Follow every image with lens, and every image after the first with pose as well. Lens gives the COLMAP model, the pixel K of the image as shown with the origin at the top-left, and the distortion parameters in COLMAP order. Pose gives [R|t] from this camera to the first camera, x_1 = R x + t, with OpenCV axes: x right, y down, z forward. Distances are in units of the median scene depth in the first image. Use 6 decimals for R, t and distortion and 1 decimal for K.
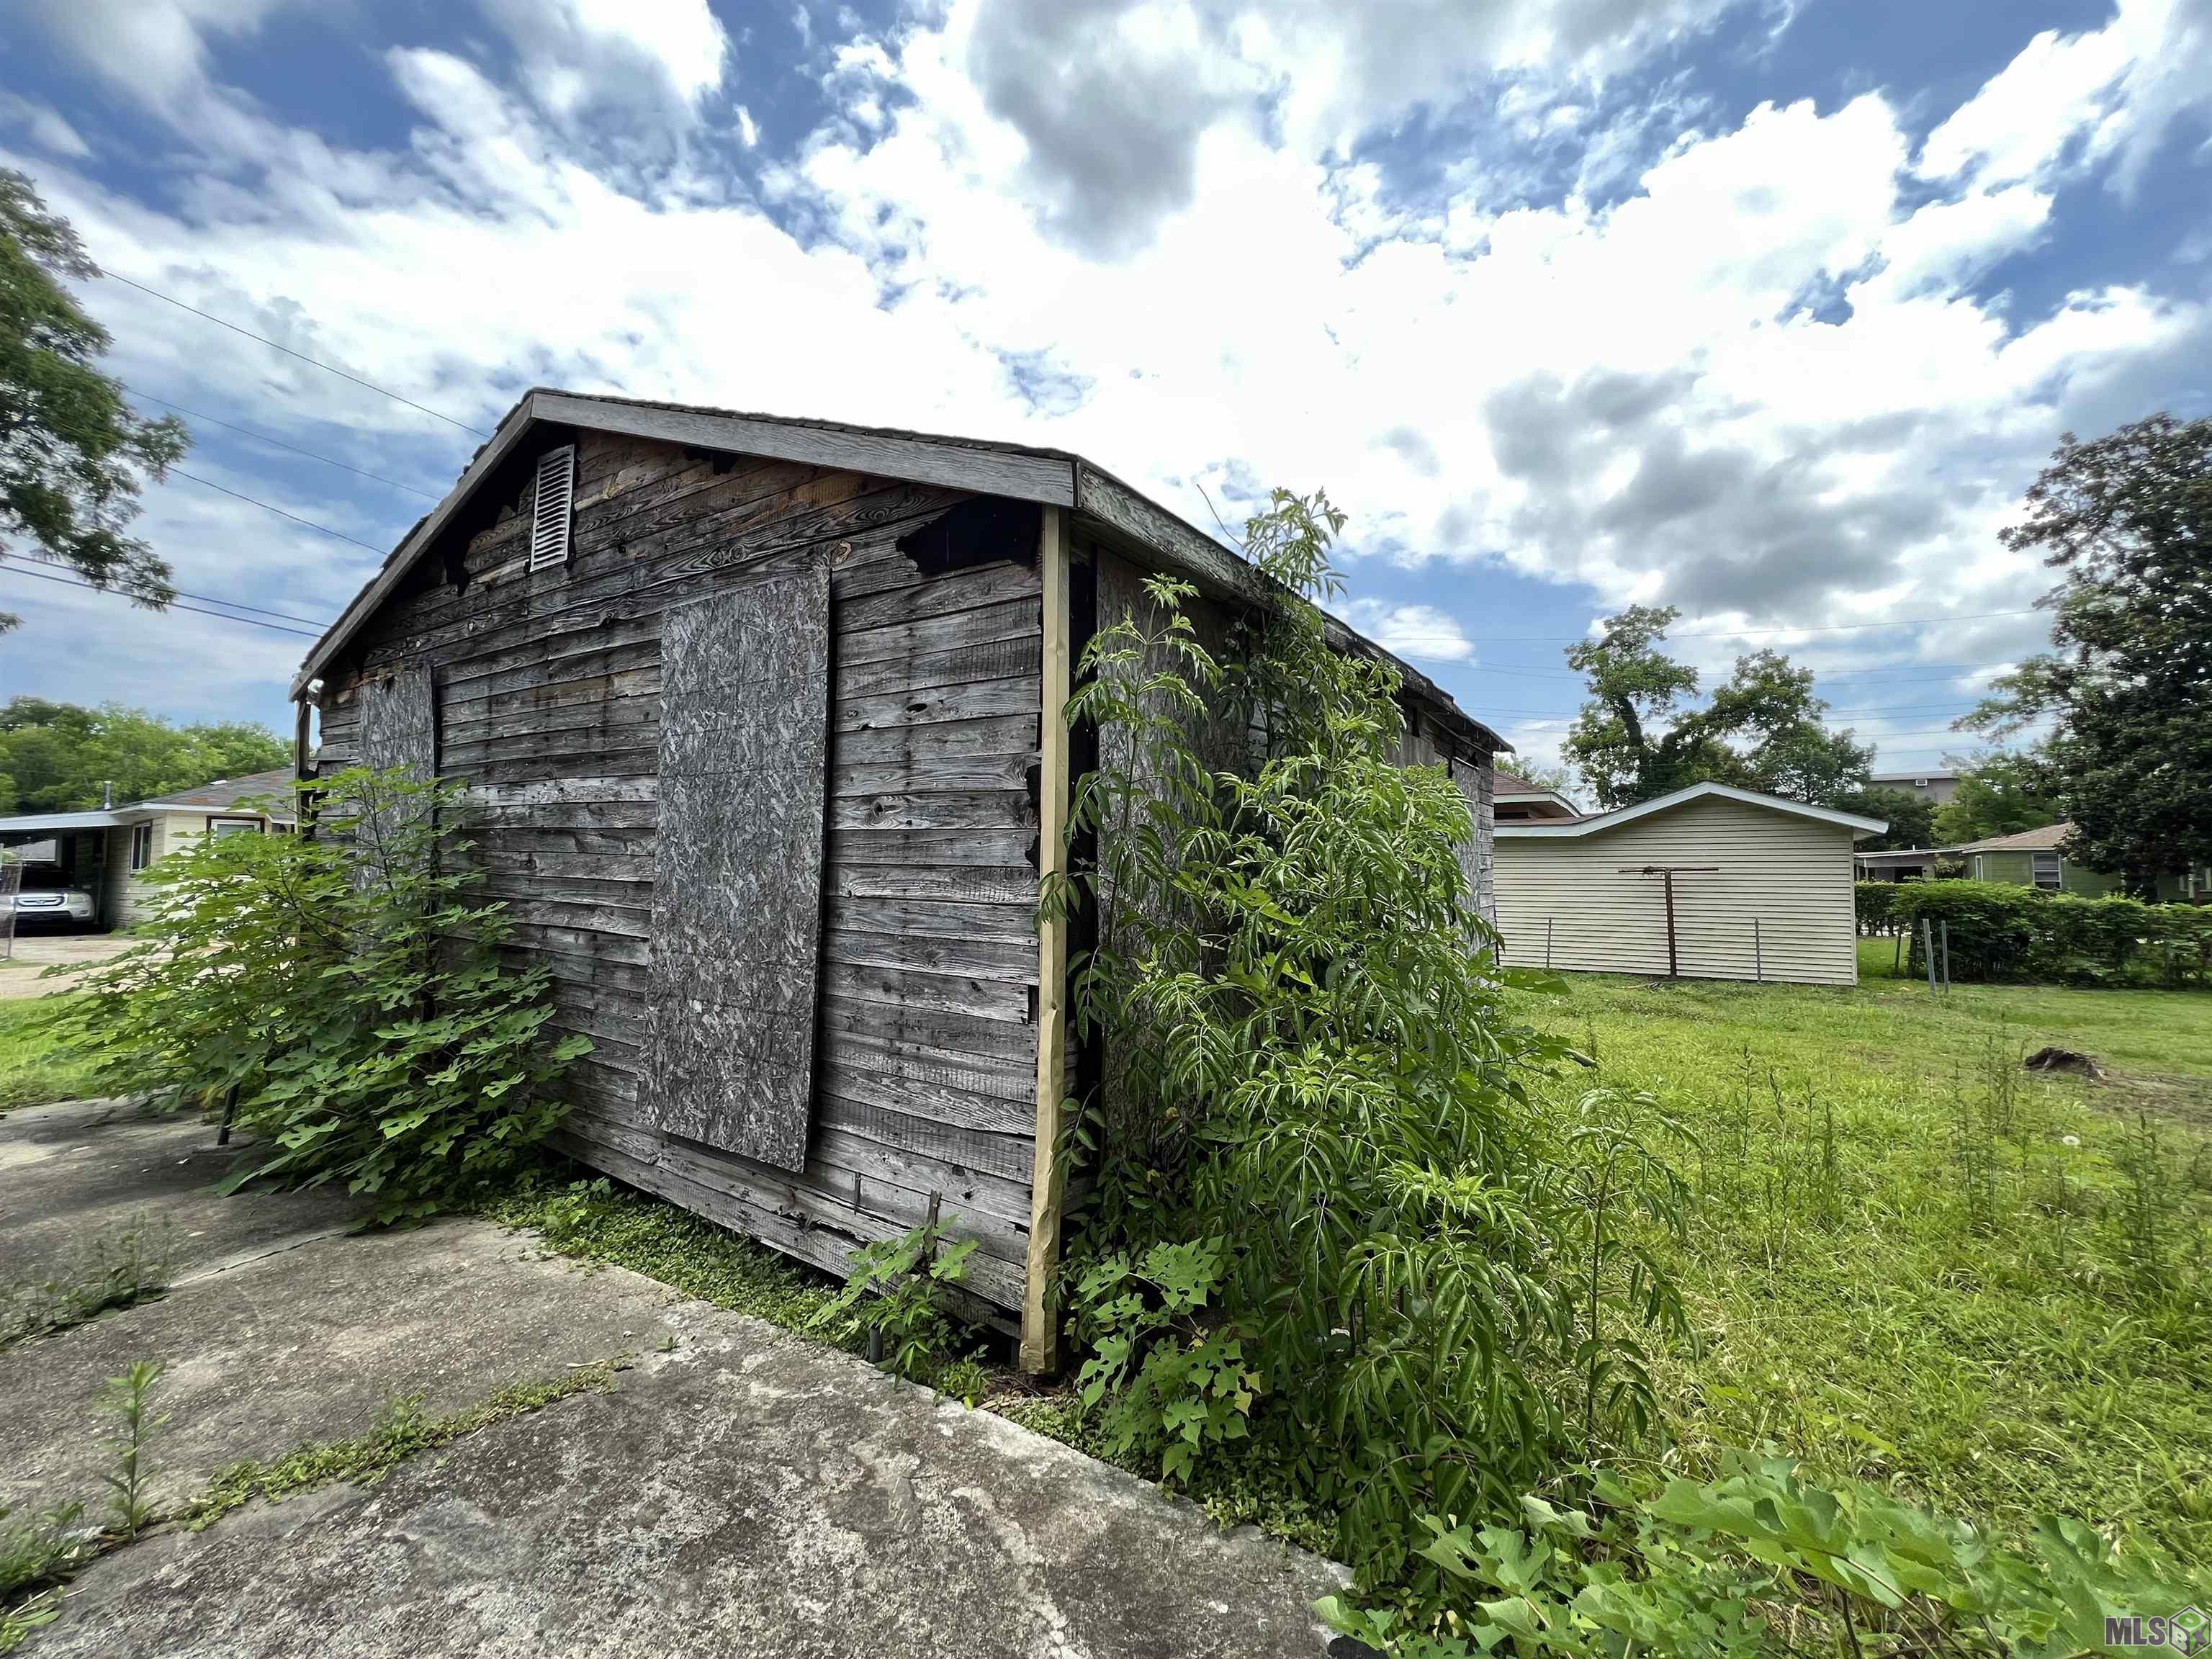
lens RADIAL K [[887.5, 0, 1106.3], [0, 887.5, 838.9], [0, 0, 1]] dist [-0.001194, 0.000517]
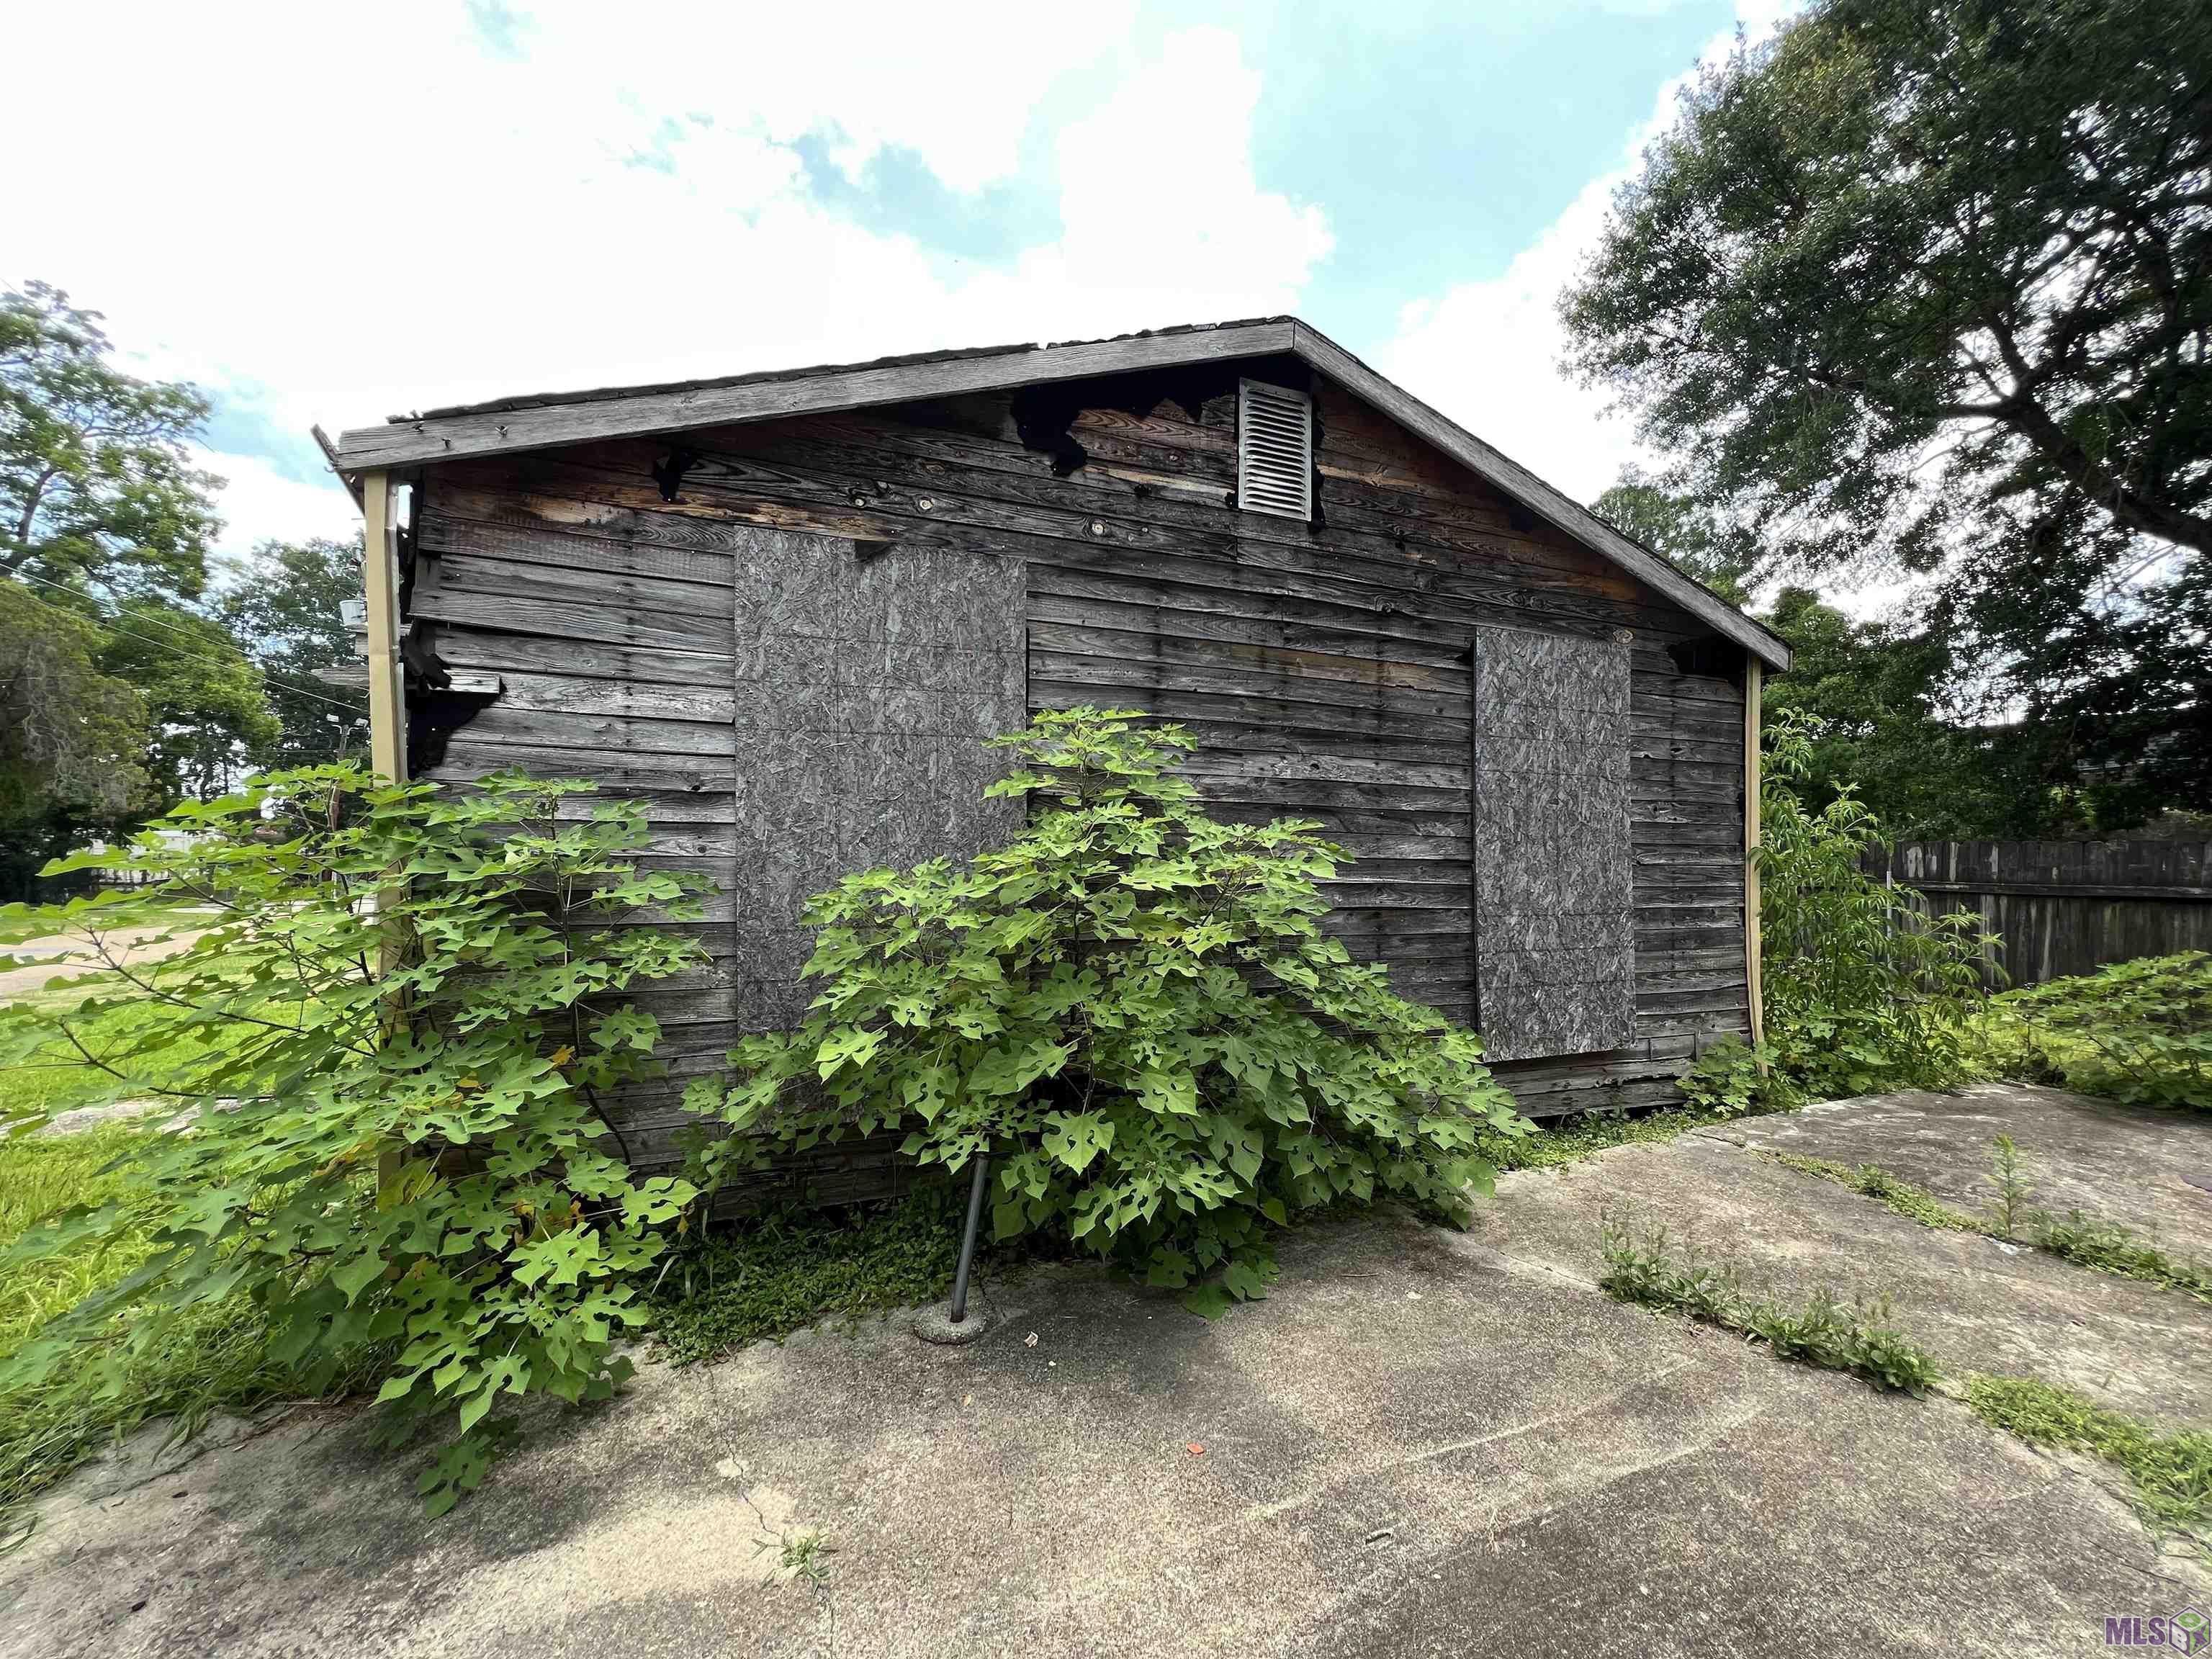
lens RADIAL K [[888.8, 0, 1105.1], [0, 888.8, 838.0], [0, 0, 1]] dist [0.001773, 0.000367]
pose [[0.573627, 0.003038, 0.819111, -1.684699], [-0.025445, 0.999577, 0.014113, 0.015542], [-0.818721, -0.028938, 0.573461, 0.701005]]
